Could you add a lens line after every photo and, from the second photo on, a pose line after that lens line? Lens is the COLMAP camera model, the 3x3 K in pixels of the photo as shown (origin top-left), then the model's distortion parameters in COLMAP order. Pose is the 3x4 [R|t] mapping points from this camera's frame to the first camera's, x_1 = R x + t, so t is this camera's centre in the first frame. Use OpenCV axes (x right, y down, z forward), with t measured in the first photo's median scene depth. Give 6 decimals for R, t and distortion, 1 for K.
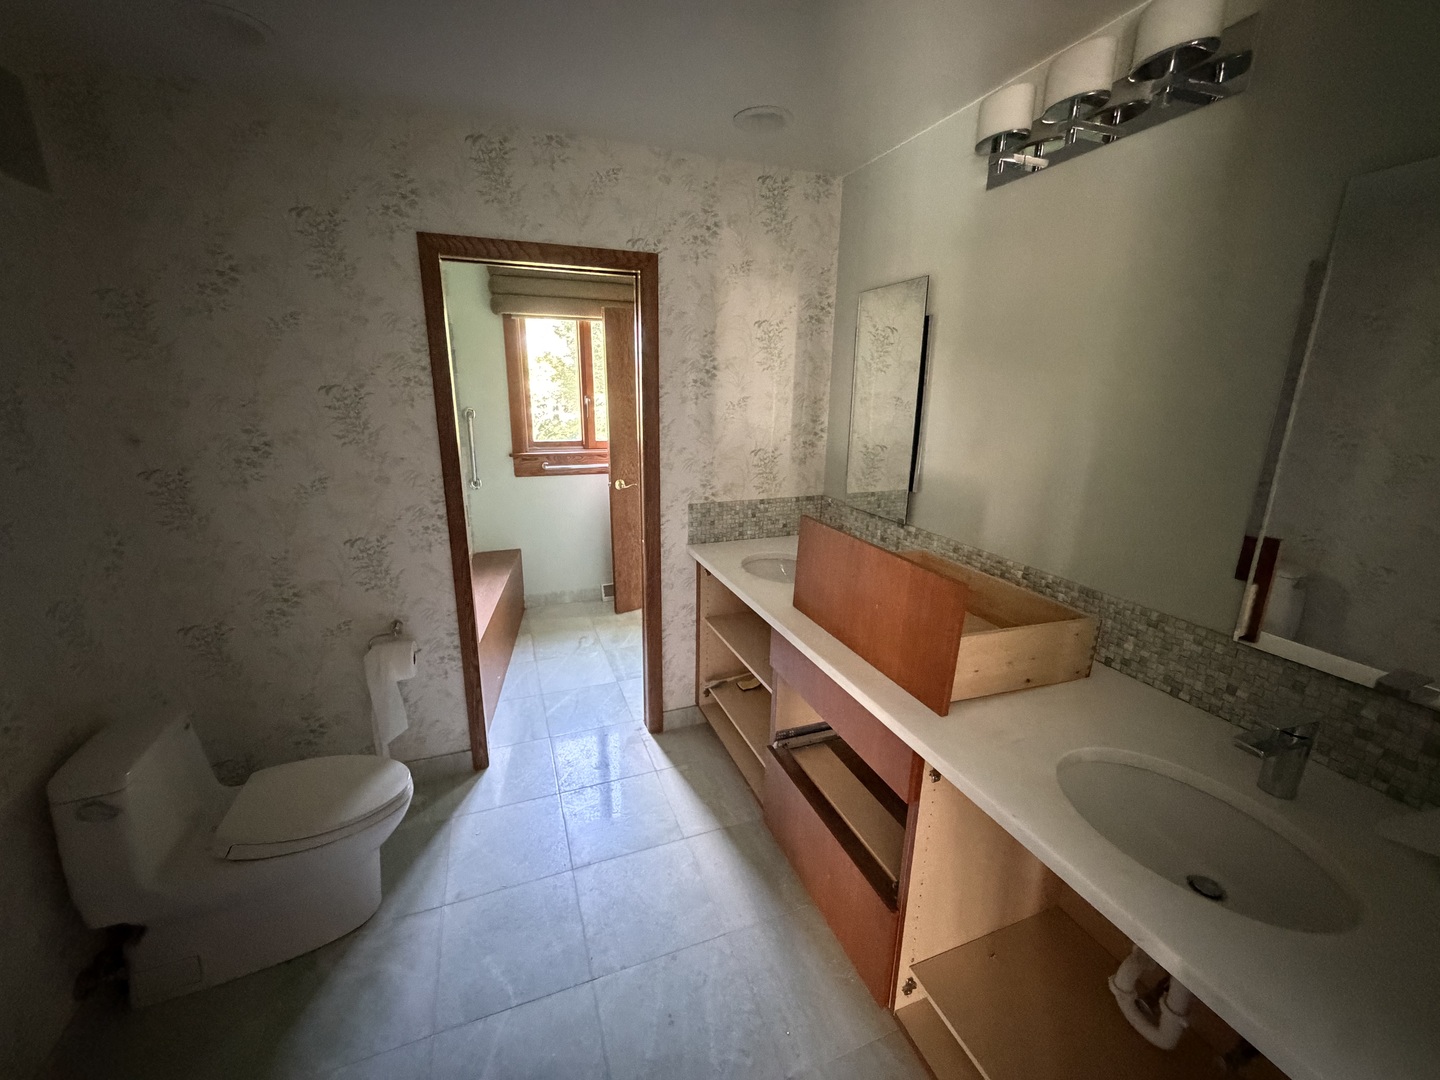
lens RADIAL K [[575.7, 0, 709.5], [0, 575.7, 533.3], [0, 0, 1]] dist [-0.002697, 0.000615]
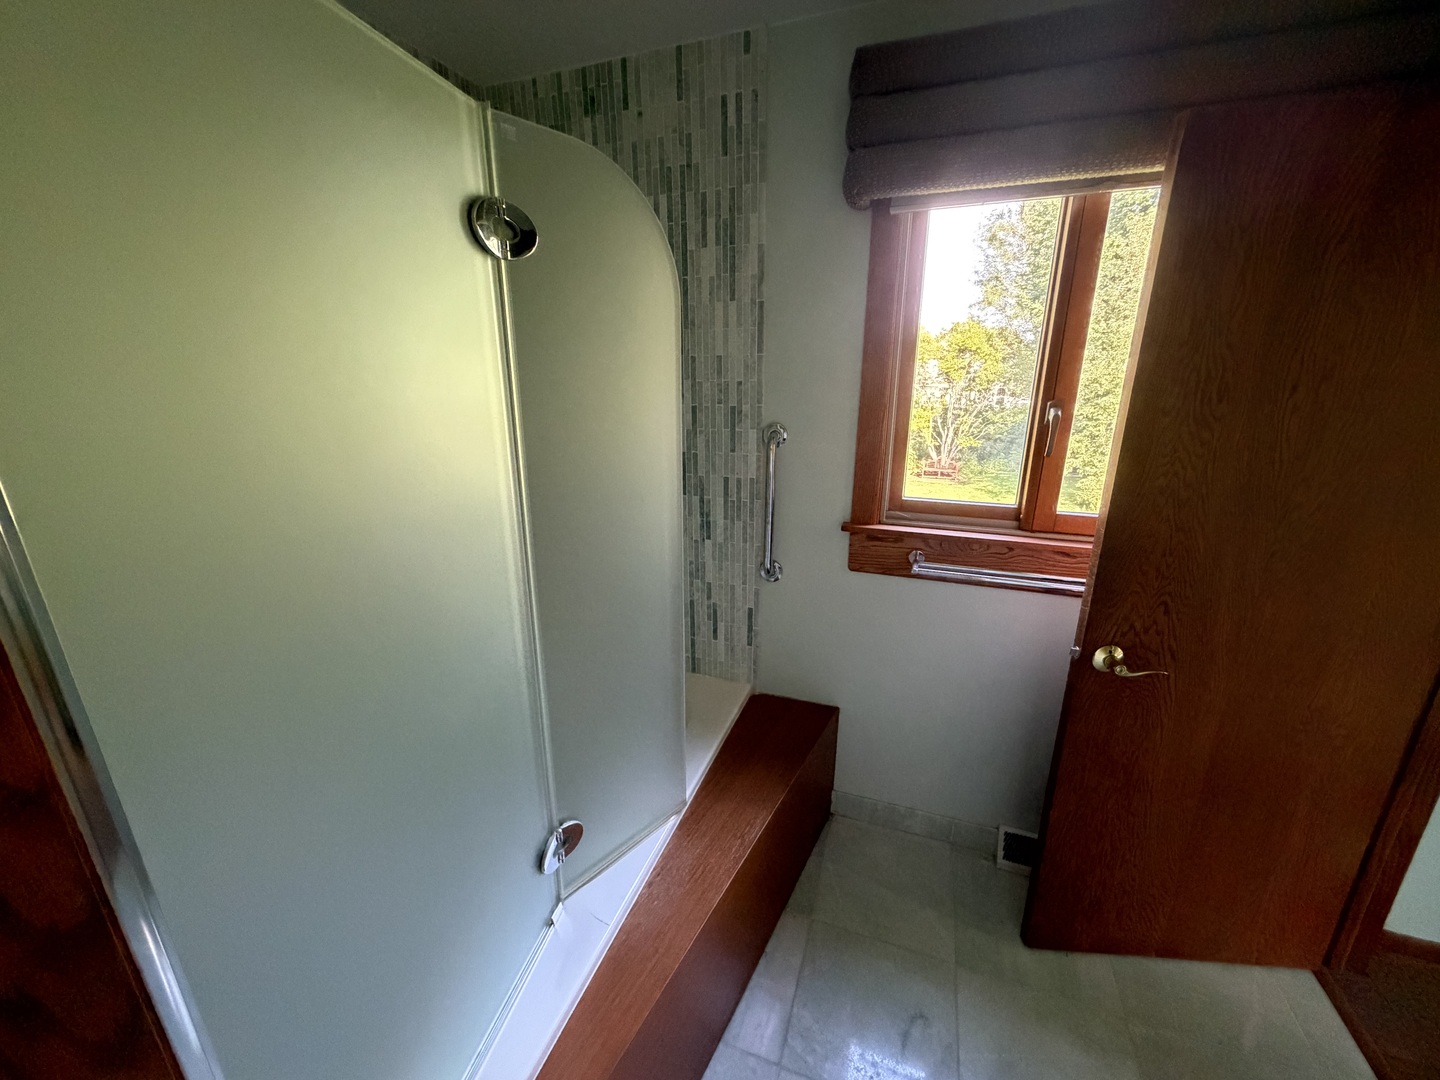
lens RADIAL K [[575.7, 0, 722.7], [0, 575.7, 529.3], [0, 0, 1]] dist [-0.002697, 0.000615]
pose [[0.766330, 0.180413, -0.616595, -0.132157], [-0.164838, 0.982847, 0.082709, -0.152766], [0.620940, 0.038256, 0.782924, 0.564552]]
